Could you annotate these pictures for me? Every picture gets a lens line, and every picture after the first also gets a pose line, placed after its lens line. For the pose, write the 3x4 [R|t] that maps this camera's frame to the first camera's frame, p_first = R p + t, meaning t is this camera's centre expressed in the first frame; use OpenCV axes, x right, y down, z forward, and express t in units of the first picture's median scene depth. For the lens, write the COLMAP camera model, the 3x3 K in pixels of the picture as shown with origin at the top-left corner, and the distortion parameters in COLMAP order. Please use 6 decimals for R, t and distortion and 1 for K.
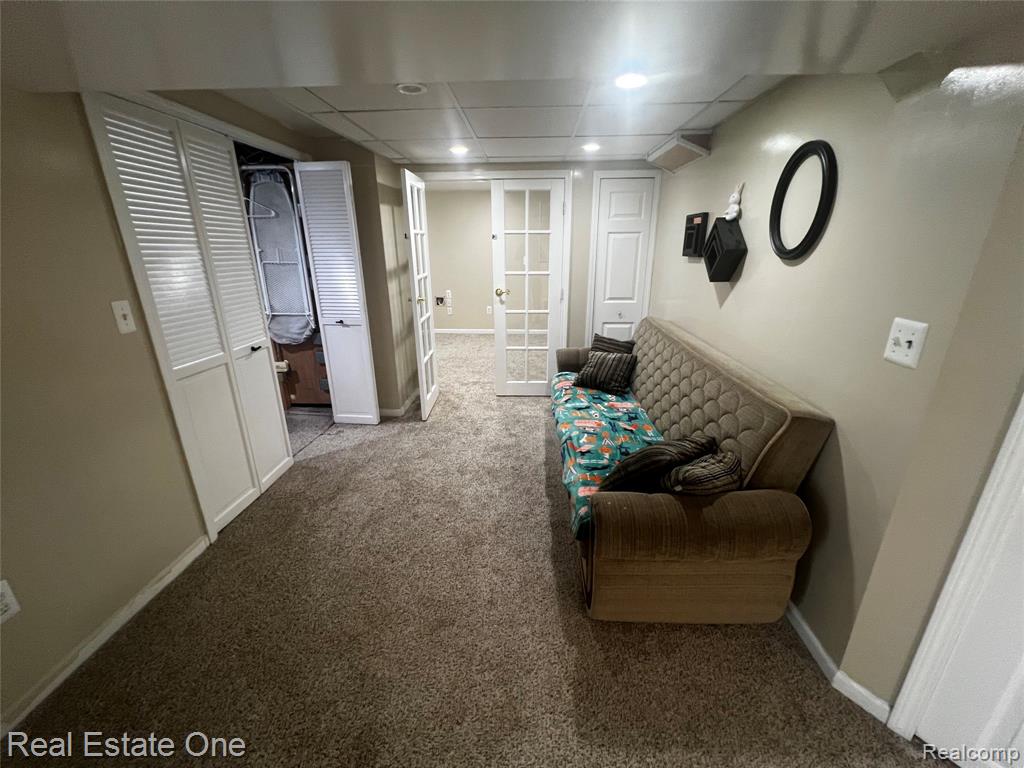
lens RADIAL K [[413.3, 0, 511.9], [0, 413.3, 379.4], [0, 0, 1]] dist [-0.002909, -0.000176]
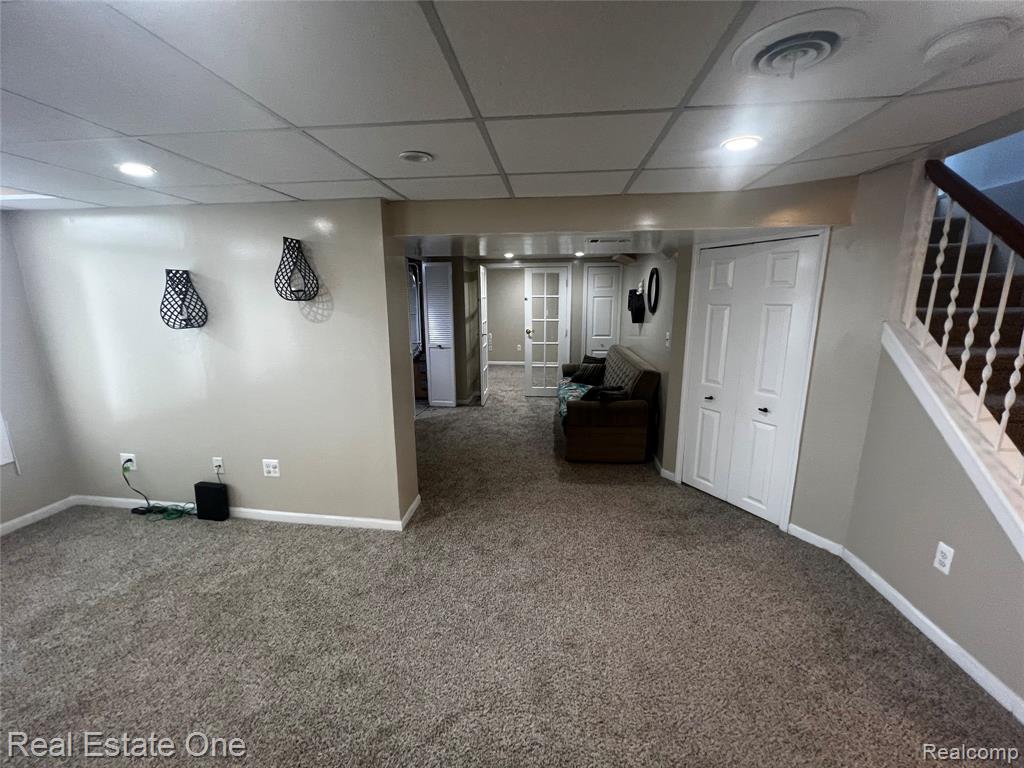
lens RADIAL K [[412.1, 0, 513.3], [0, 412.1, 379.7], [0, 0, 1]] dist [0.002910, 0.000232]
pose [[0.998478, 0.011878, -0.053865, -0.000004], [-0.018194, 0.992810, -0.118314, 0.196264], [0.052072, 0.119114, 0.991514, -0.681261]]
